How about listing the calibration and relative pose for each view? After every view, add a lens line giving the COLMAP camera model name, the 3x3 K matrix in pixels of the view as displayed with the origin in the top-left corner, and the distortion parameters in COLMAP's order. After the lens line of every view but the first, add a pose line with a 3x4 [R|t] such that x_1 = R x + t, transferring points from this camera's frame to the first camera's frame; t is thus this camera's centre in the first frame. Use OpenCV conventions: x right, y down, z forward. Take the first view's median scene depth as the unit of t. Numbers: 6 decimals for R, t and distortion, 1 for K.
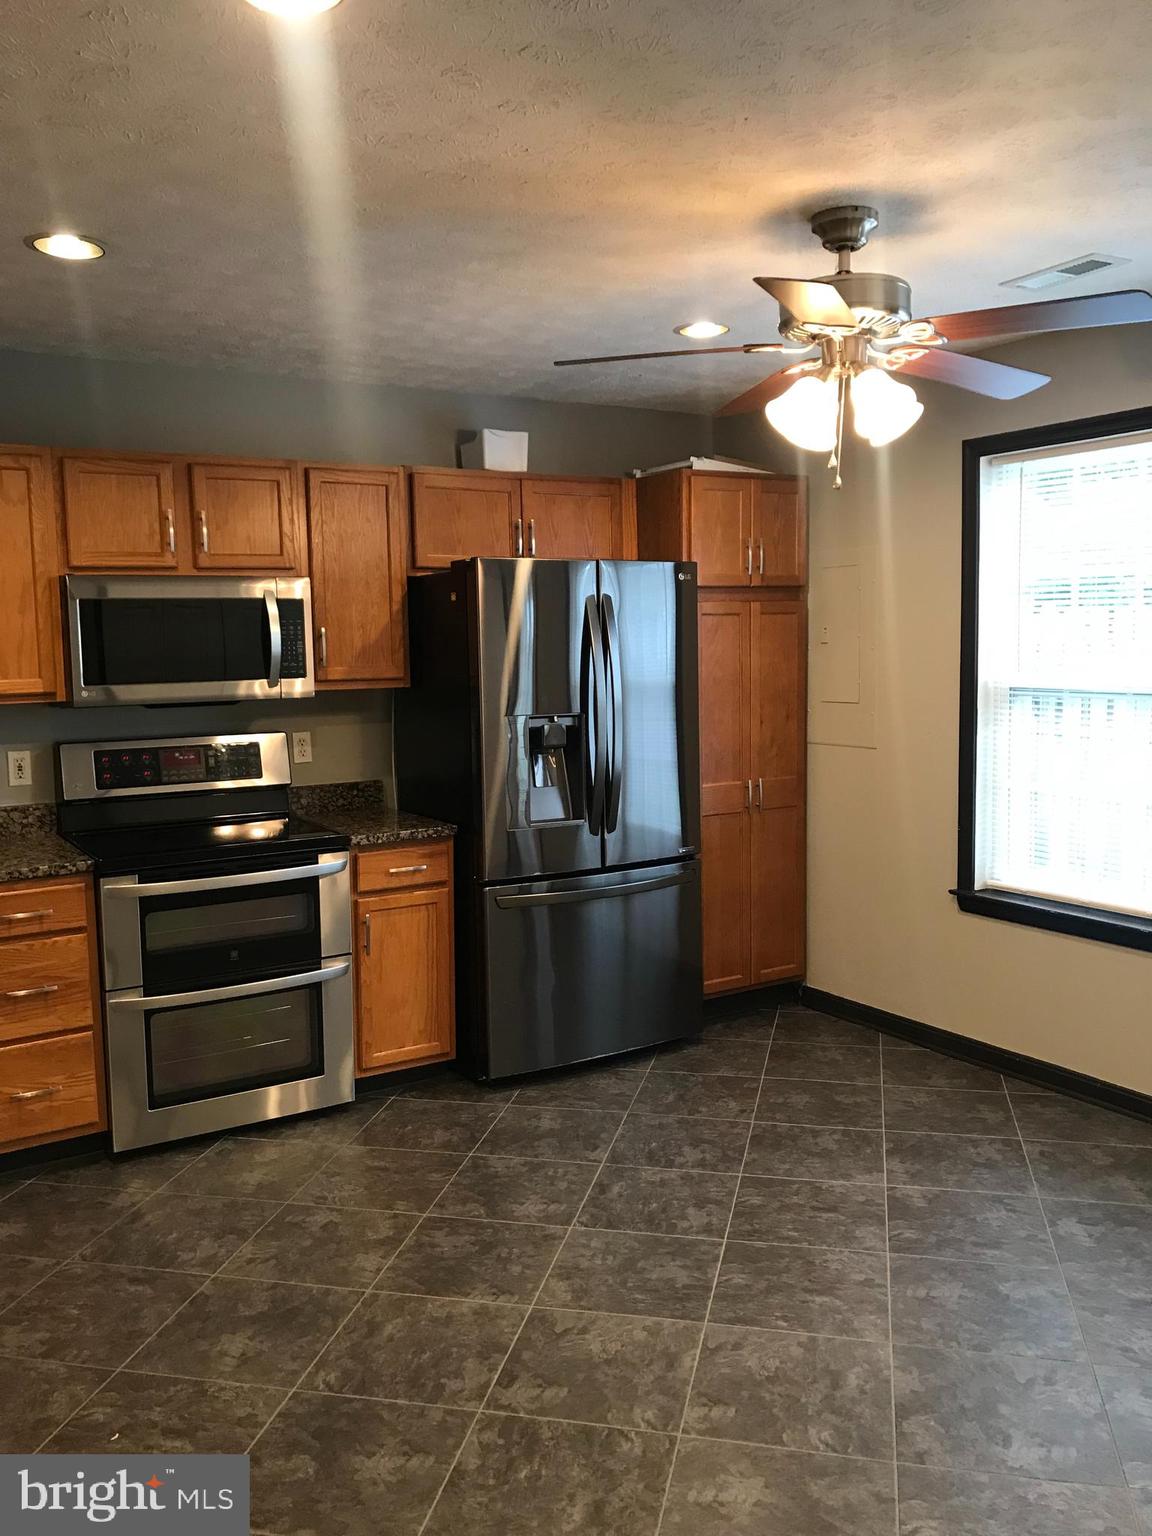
lens RADIAL K [[1269.8, 0, 582.2], [0, 1269.8, 762.5], [0, 0, 1]] dist [0.017443, 0.016926]
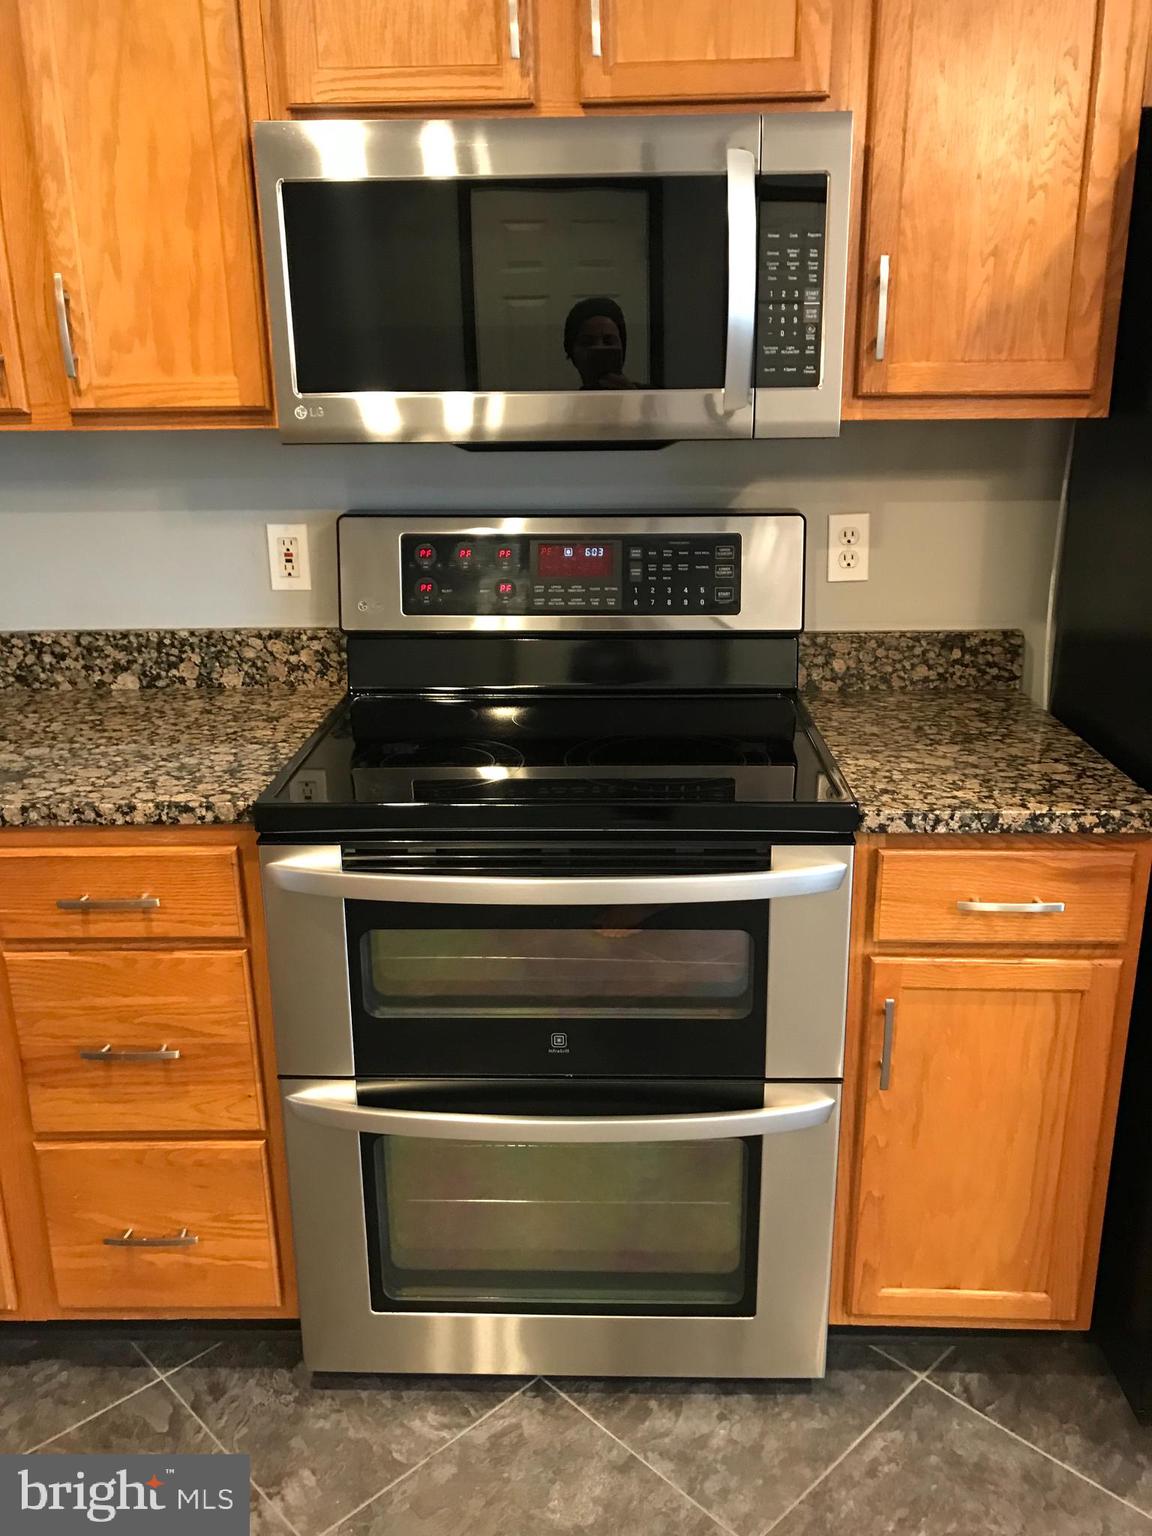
lens RADIAL K [[1271.2, 0, 583.5], [0, 1271.2, 749.0], [0, 0, 1]] dist [0.048461, -0.040917]
pose [[0.833082, 0.165158, -0.527918, -0.054877], [-0.058417, 0.975317, 0.212941, -0.041885], [0.550056, -0.146558, 0.822167, 0.693517]]
